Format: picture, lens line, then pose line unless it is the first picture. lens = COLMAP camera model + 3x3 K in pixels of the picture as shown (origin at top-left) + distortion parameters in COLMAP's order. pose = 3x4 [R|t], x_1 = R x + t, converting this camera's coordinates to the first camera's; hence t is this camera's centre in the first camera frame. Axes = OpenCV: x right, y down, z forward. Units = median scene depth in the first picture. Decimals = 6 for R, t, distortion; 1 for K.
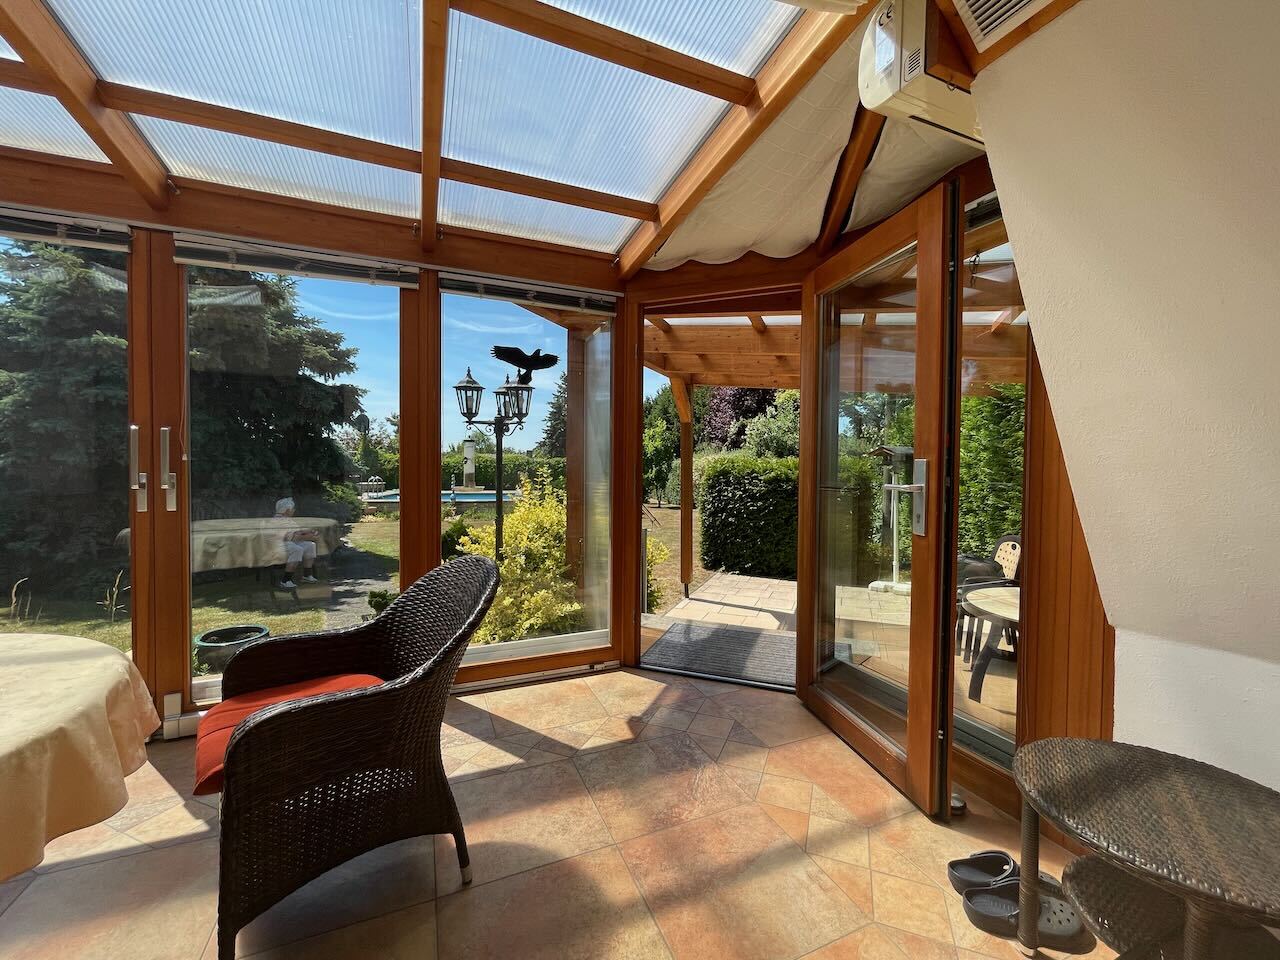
lens RADIAL K [[519.5, 0, 645.6], [0, 519.5, 477.5], [0, 0, 1]] dist [-0.001017, -0.000208]
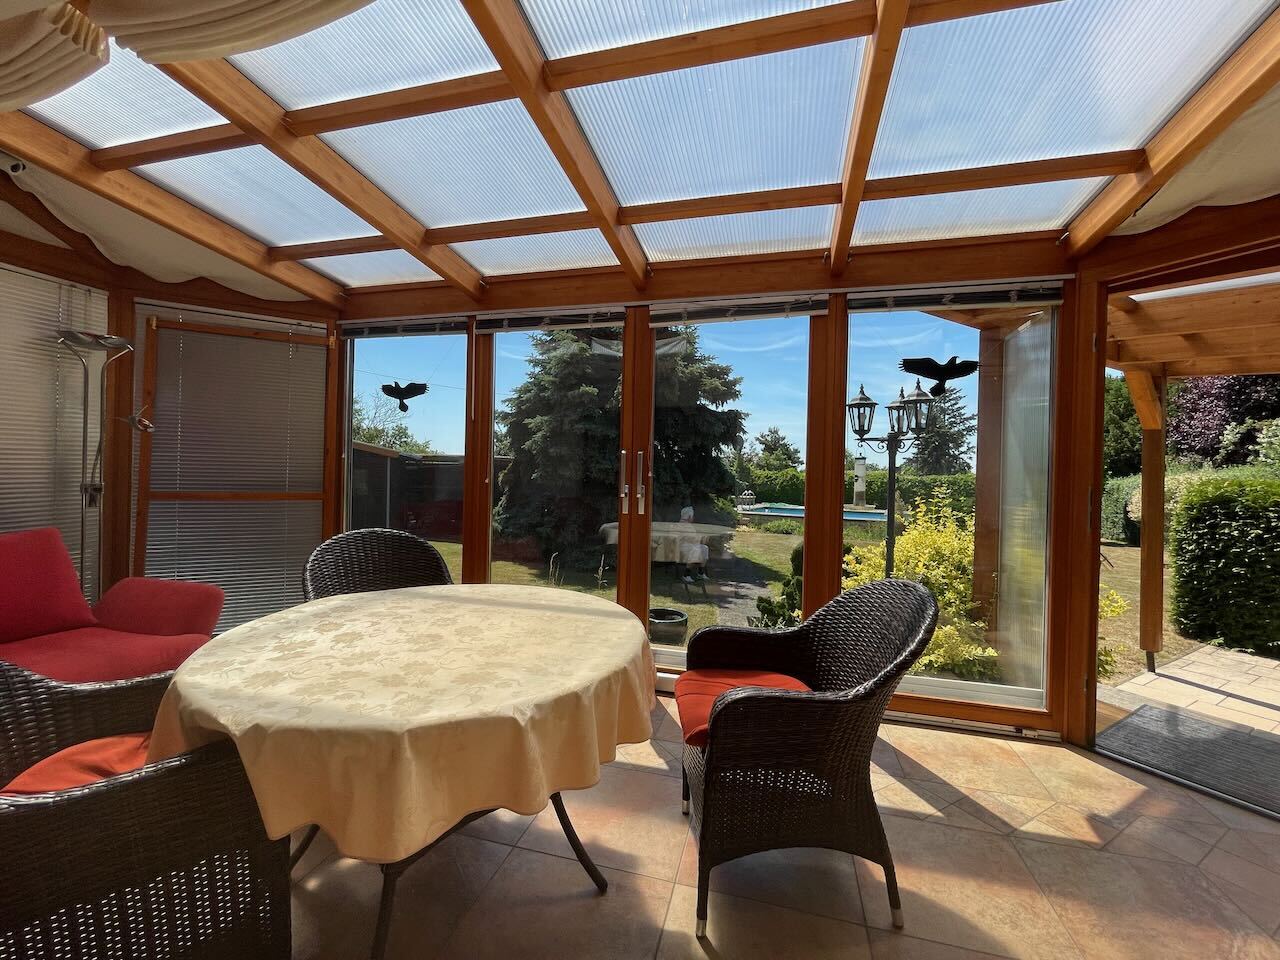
lens RADIAL K [[519.5, 0, 645.6], [0, 519.5, 477.5], [0, 0, 1]] dist [-0.001017, -0.000208]
pose [[0.786376, 0.012699, -0.617617, -0.055088], [-0.032287, 0.999267, -0.020564, -0.001450], [0.616904, 0.036112, 0.786210, -0.024567]]
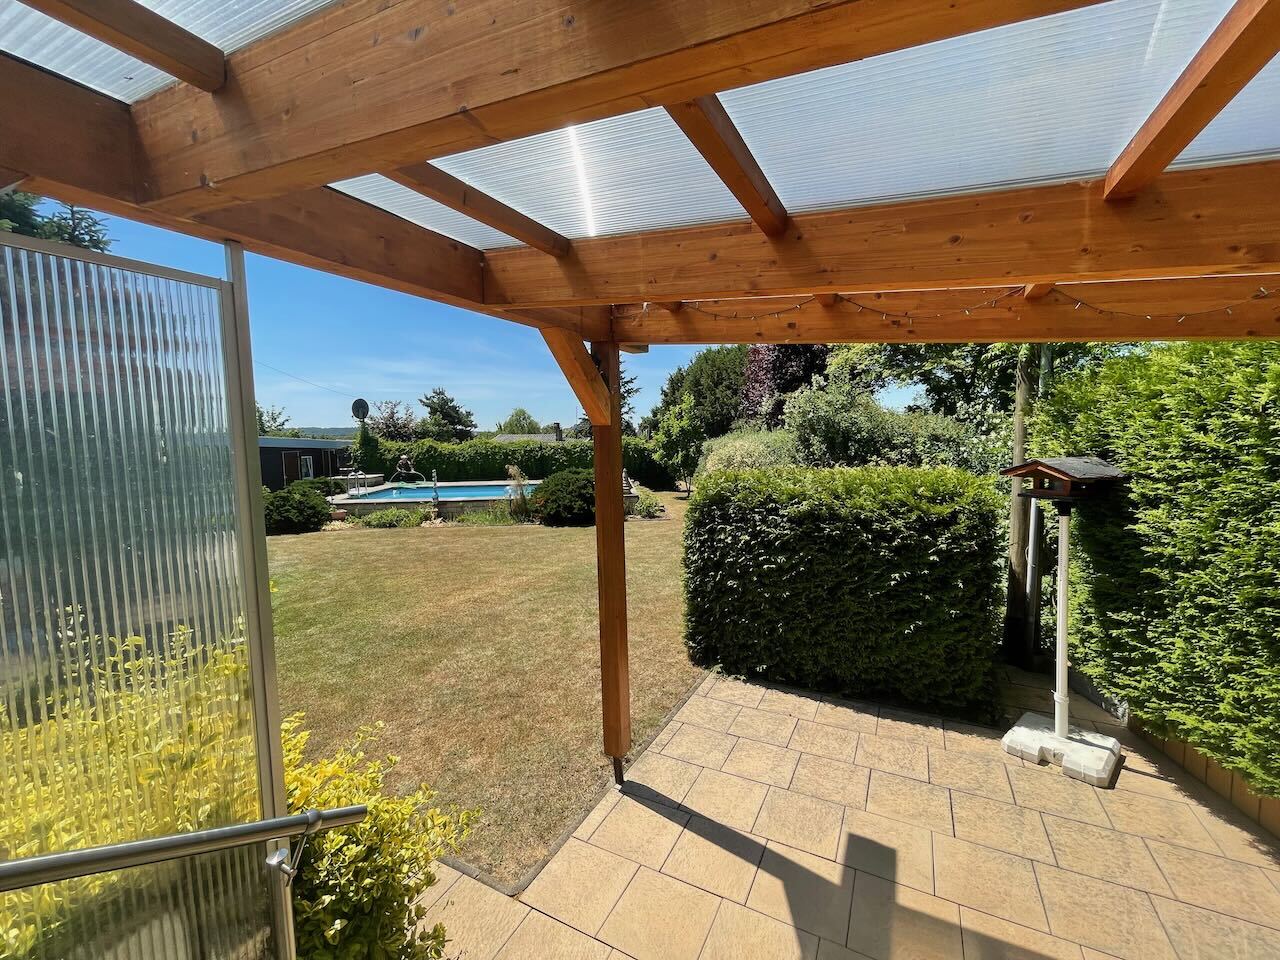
lens RADIAL K [[526.9, 0, 644.8], [0, 526.9, 475.5], [0, 0, 1]] dist [0.000519, -0.000018]
pose [[0.994813, -0.018862, -0.099958, 0.274235], [0.023655, 0.998616, 0.046980, -0.138824], [0.098933, -0.049101, 0.993882, 0.894573]]
